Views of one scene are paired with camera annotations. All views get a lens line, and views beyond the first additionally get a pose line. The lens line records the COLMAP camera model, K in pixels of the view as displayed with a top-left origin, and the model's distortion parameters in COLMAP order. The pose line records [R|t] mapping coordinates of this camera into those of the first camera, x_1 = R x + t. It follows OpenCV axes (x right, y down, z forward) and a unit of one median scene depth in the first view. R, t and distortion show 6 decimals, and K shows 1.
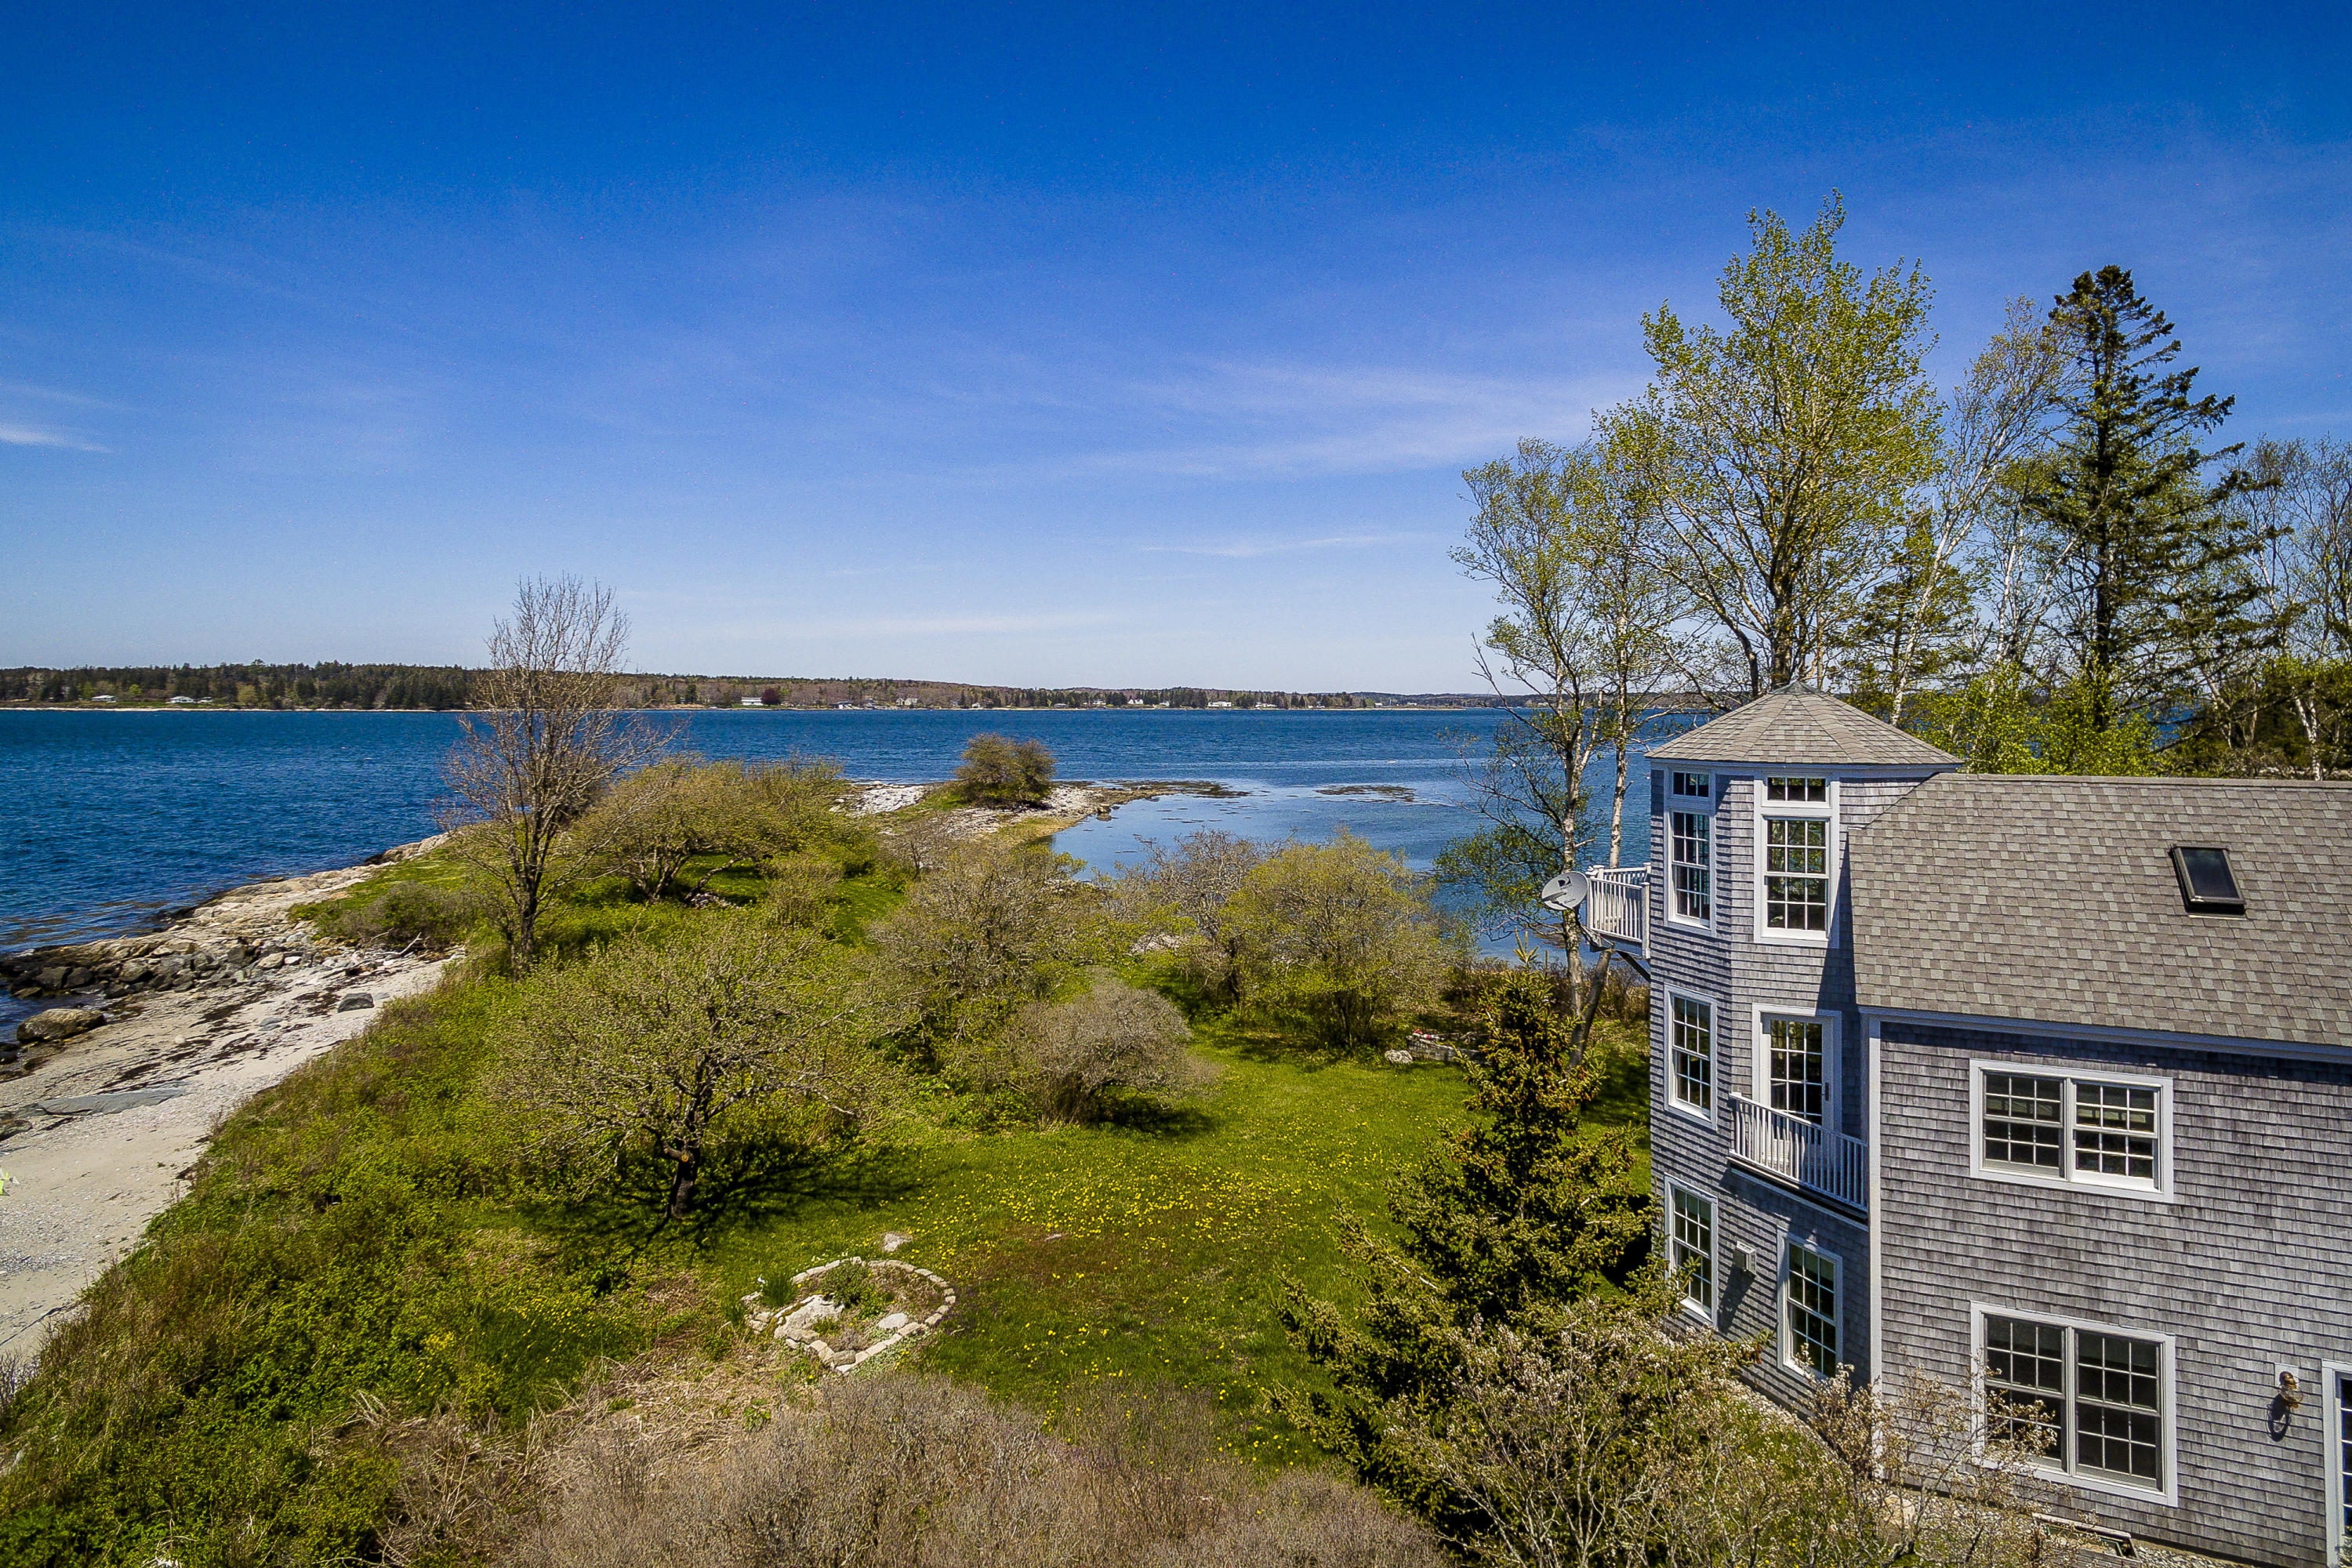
lens RADIAL K [[1348.8, 0, 1189.8], [0, 1348.8, 700.8], [0, 0, 1]] dist [0.003039, 0.009577]
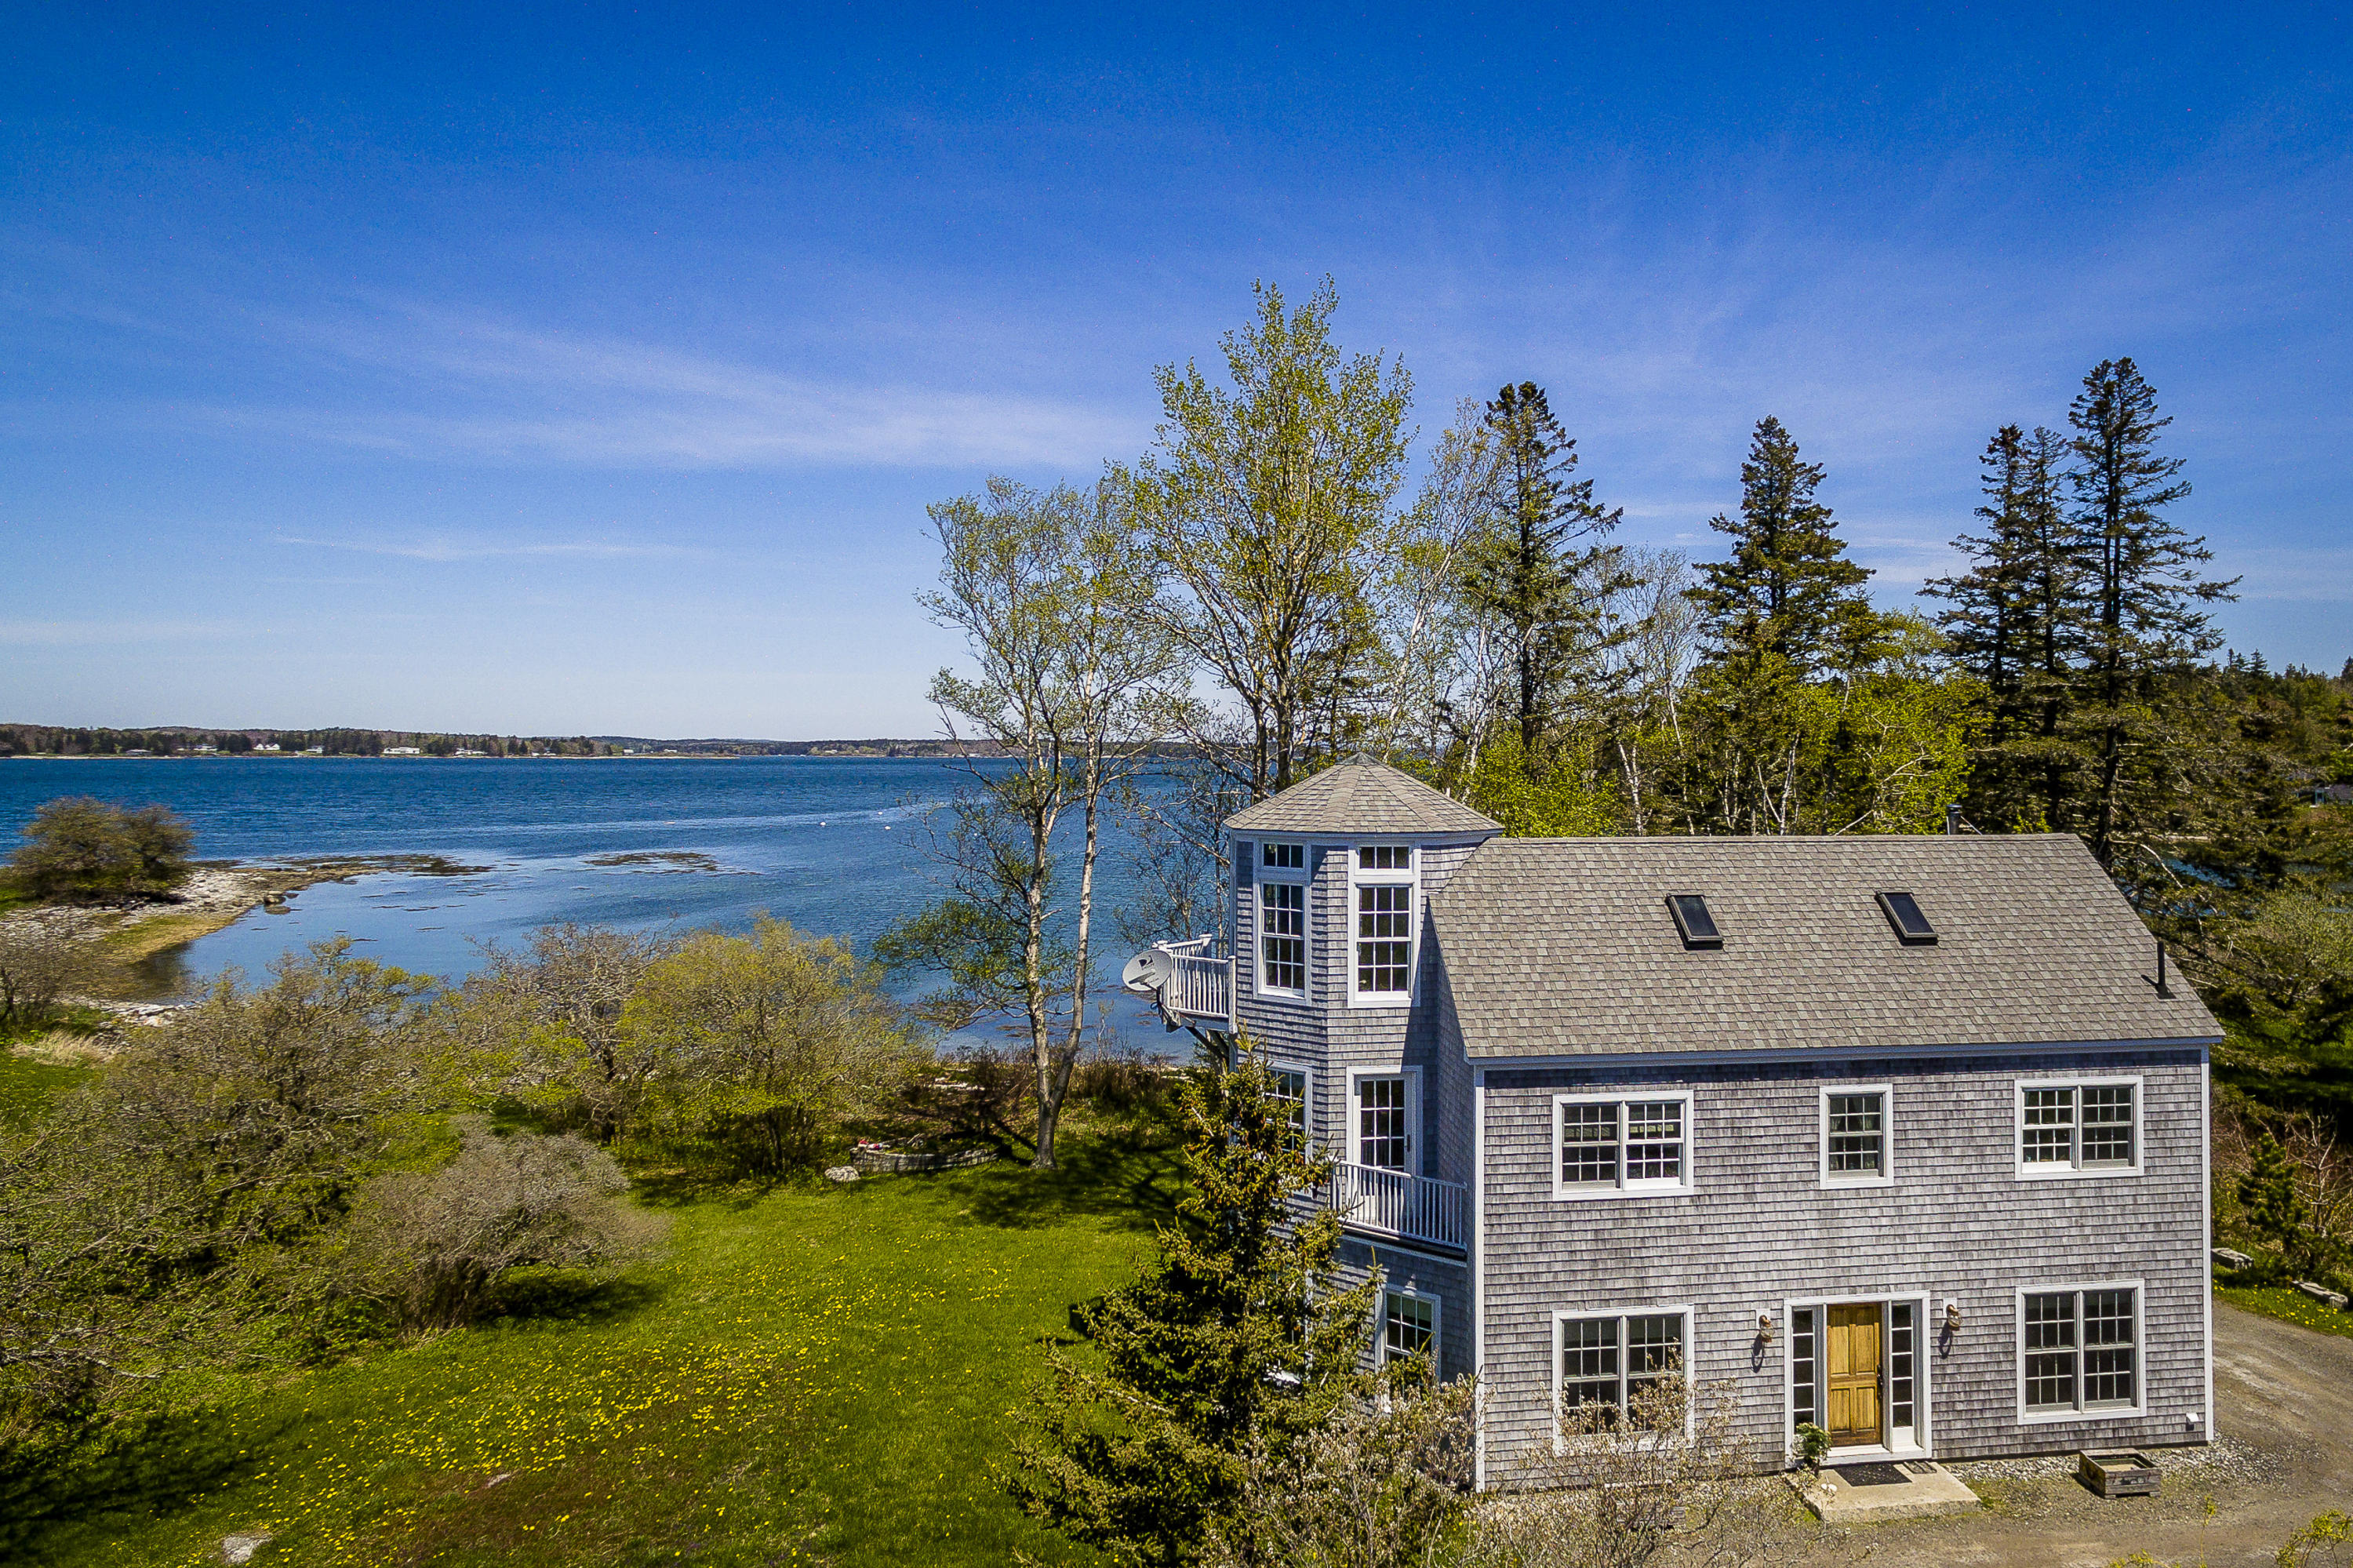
lens RADIAL K [[1507.1, 0, 1313.3], [0, 1507.1, 730.3], [0, 0, 1]] dist [0.004257, 0.006687]
pose [[0.843488, 0.008020, 0.537088, -0.211311], [-0.002167, 0.999931, -0.011528, -0.018360], [-0.537144, 0.008560, 0.843447, 0.039569]]
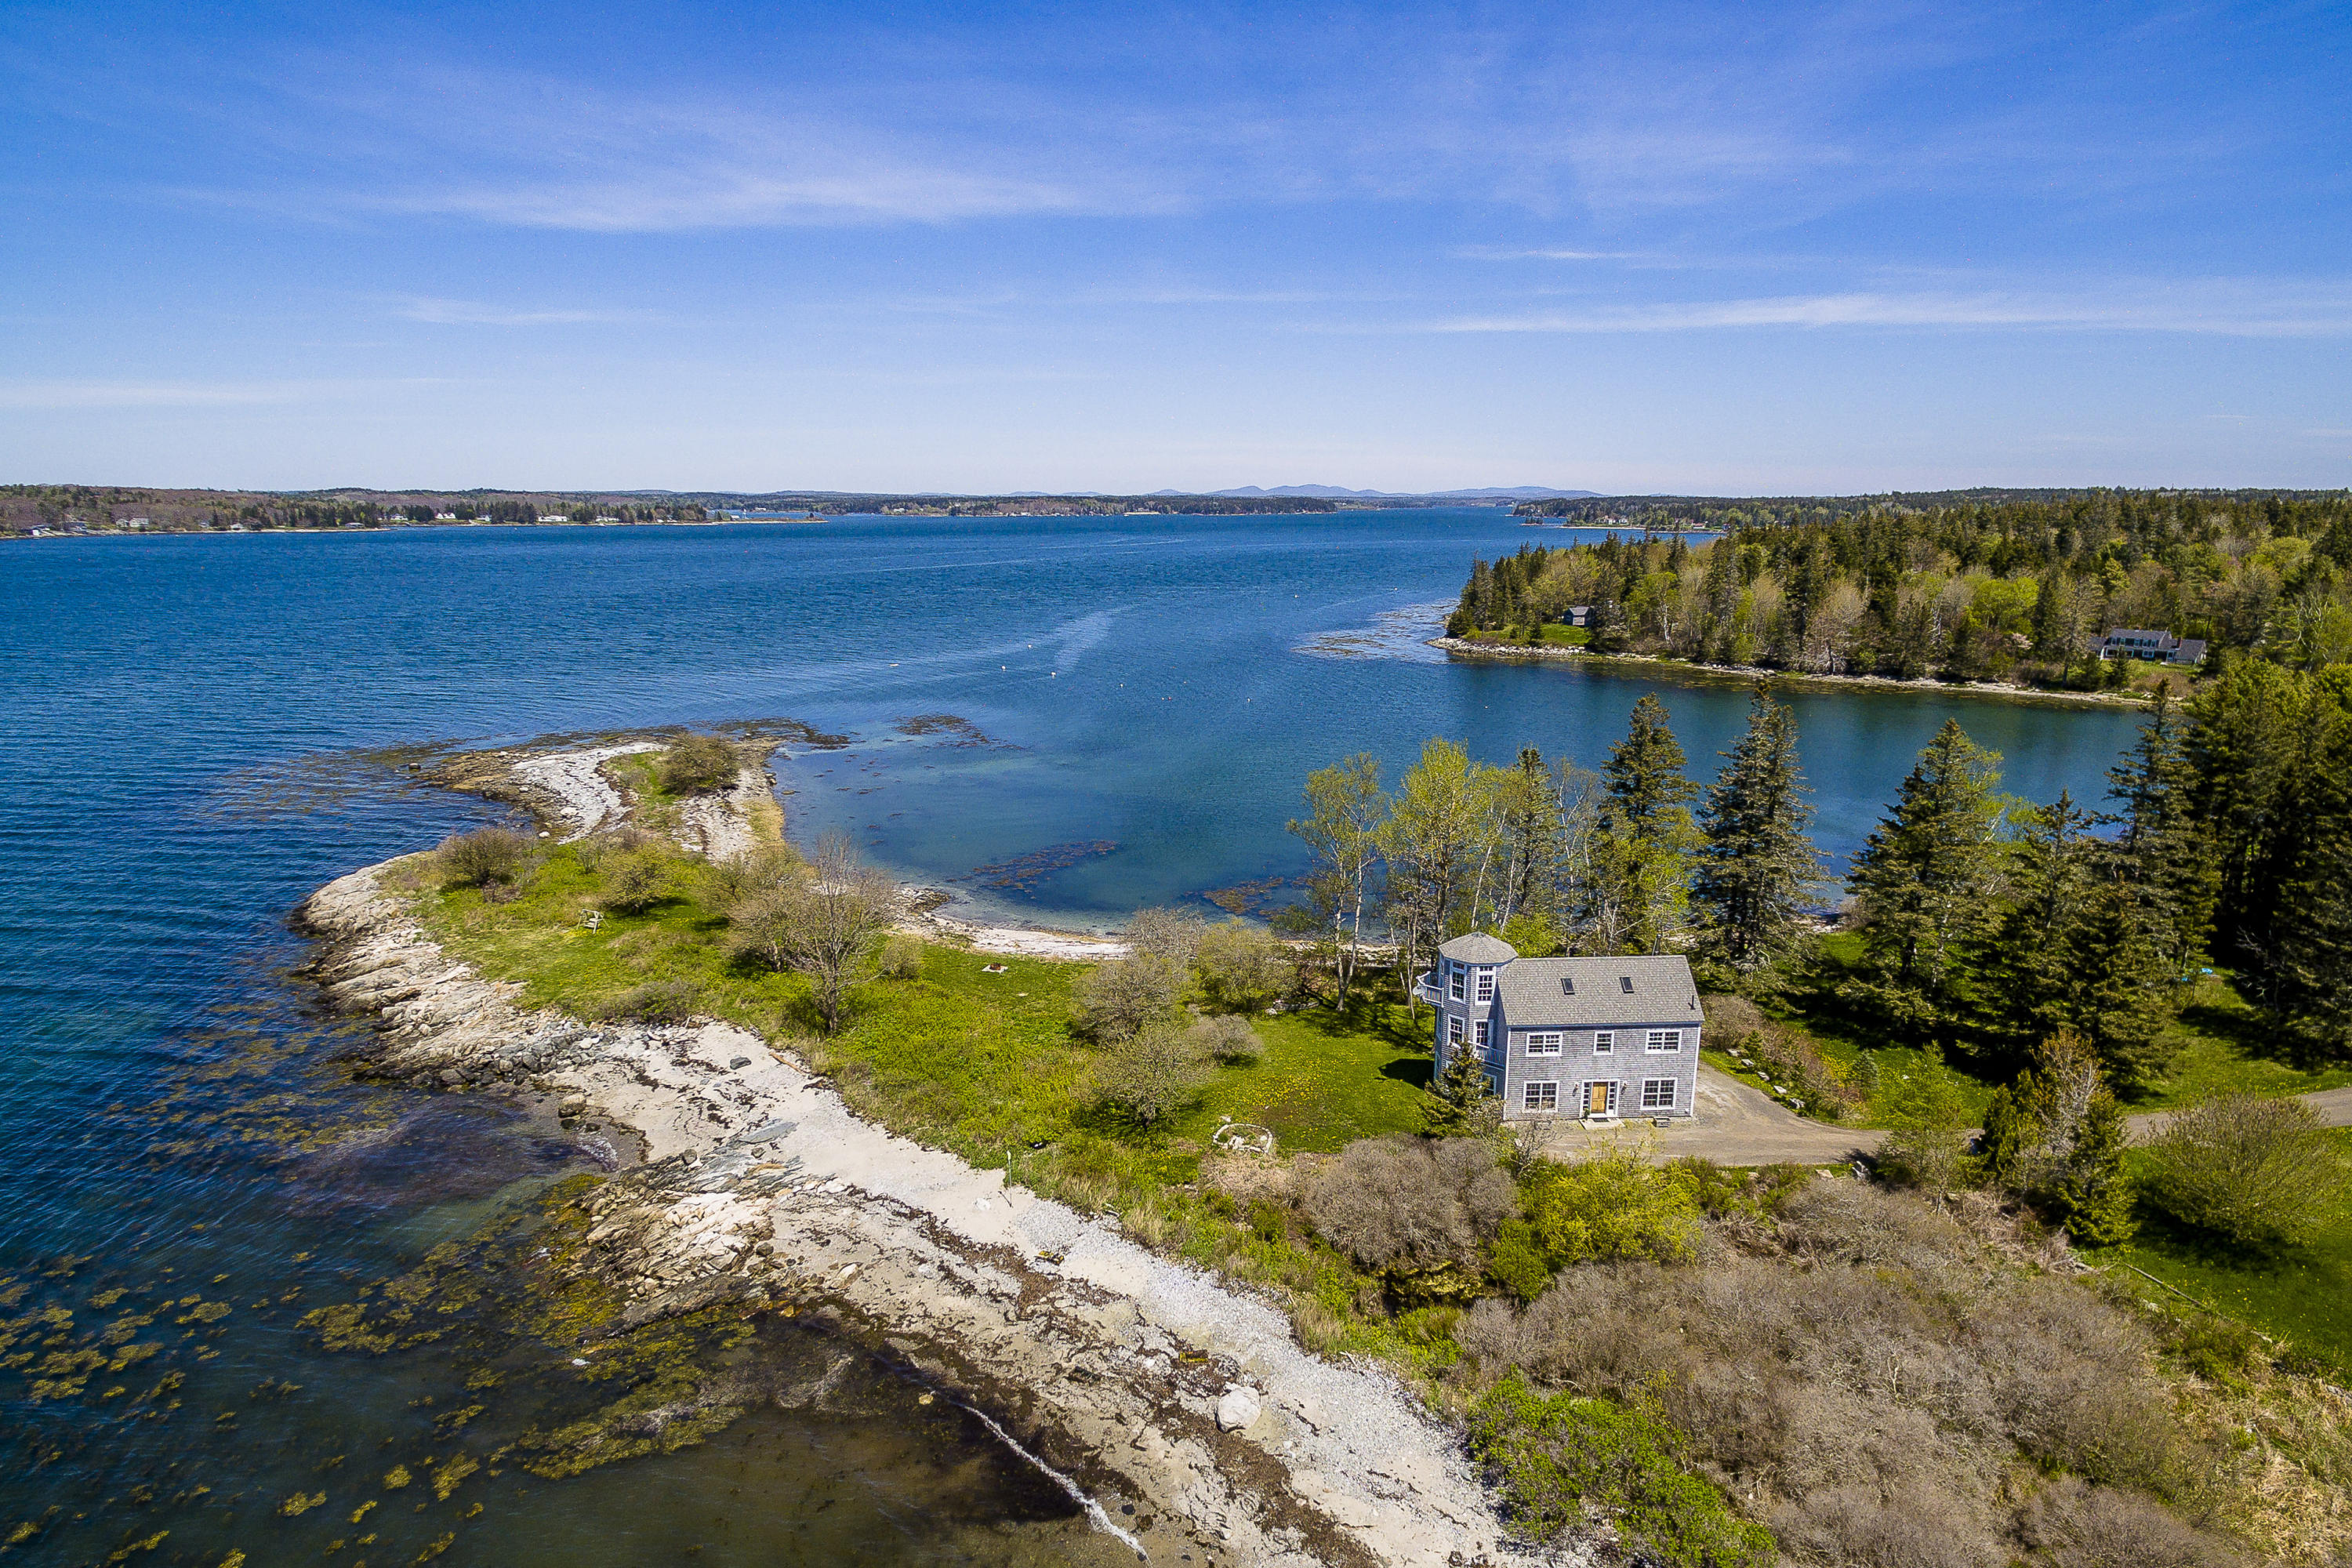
lens RADIAL K [[1353.5, 0, 1182.6], [0, 1353.5, 847.8], [0, 0, 1]] dist [0.004638, 0.003346]
pose [[0.893959, -0.115479, 0.433015, -1.925019], [0.002728, 0.967615, 0.252416, -1.215400], [-0.448141, -0.224468, 0.865323, -1.867222]]
